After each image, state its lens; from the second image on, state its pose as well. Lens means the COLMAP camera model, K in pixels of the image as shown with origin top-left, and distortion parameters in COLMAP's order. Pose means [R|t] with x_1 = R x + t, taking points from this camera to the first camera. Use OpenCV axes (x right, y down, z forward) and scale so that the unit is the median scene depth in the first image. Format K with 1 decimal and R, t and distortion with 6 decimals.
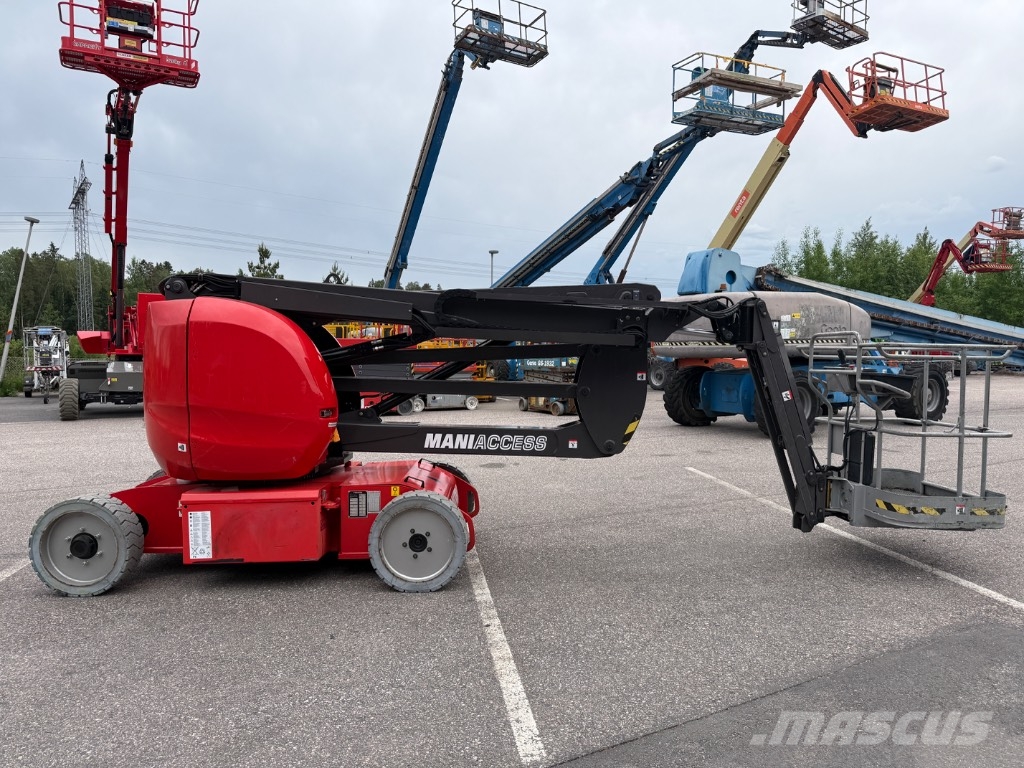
lens RADIAL K [[721.2, 0, 504.2], [0, 721.2, 394.2], [0, 0, 1]] dist [0.073395, -0.101646]
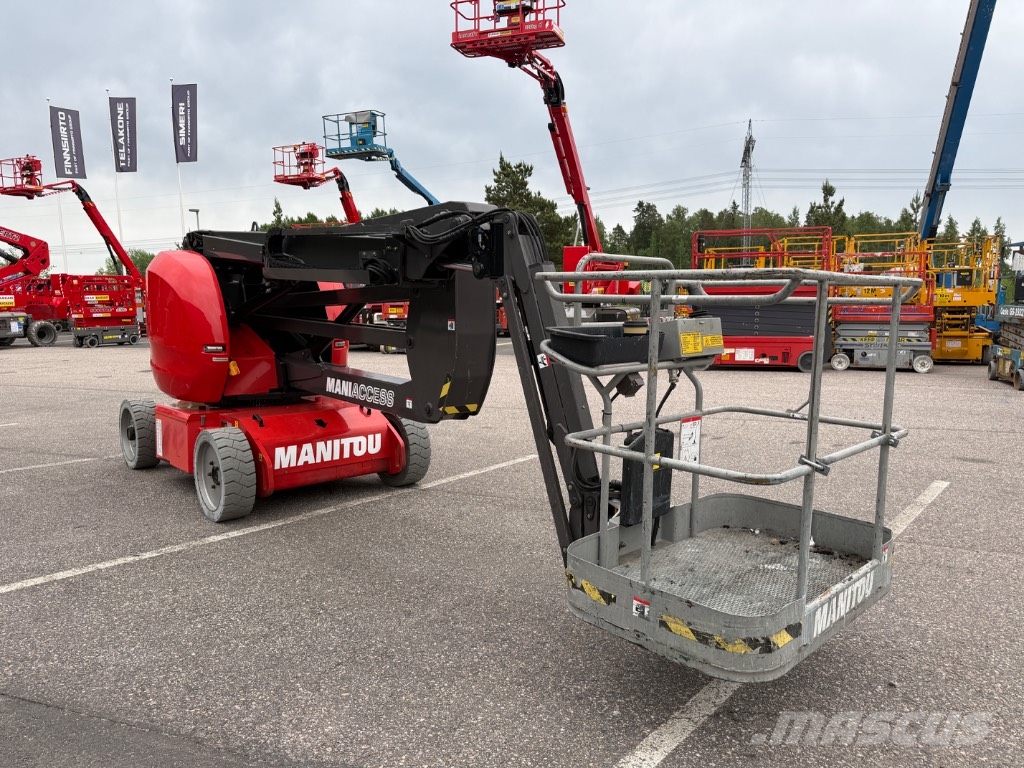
lens RADIAL K [[722.2, 0, 513.9], [0, 722.2, 387.6], [0, 0, 1]] dist [0.085601, -0.123177]
pose [[0.650039, 0.090224, -0.754526, 0.397550], [-0.043164, 0.995707, 0.081877, -0.011716], [0.758674, -0.020655, 0.651143, 0.264584]]
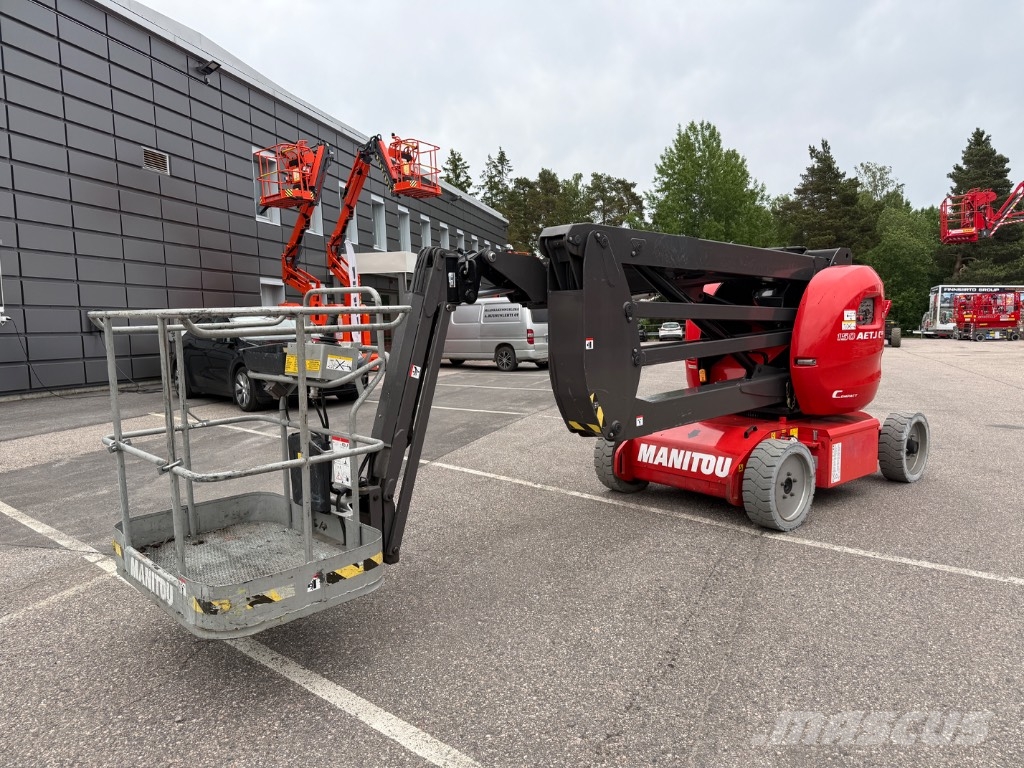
lens RADIAL K [[722.2, 0, 513.9], [0, 722.2, 387.6], [0, 0, 1]] dist [0.085601, -0.123177]
pose [[-0.767940, 0.078700, -0.635669, 0.362777], [-0.022784, 0.988439, 0.149901, -0.046695], [0.640117, 0.129598, -0.757268, 0.776413]]
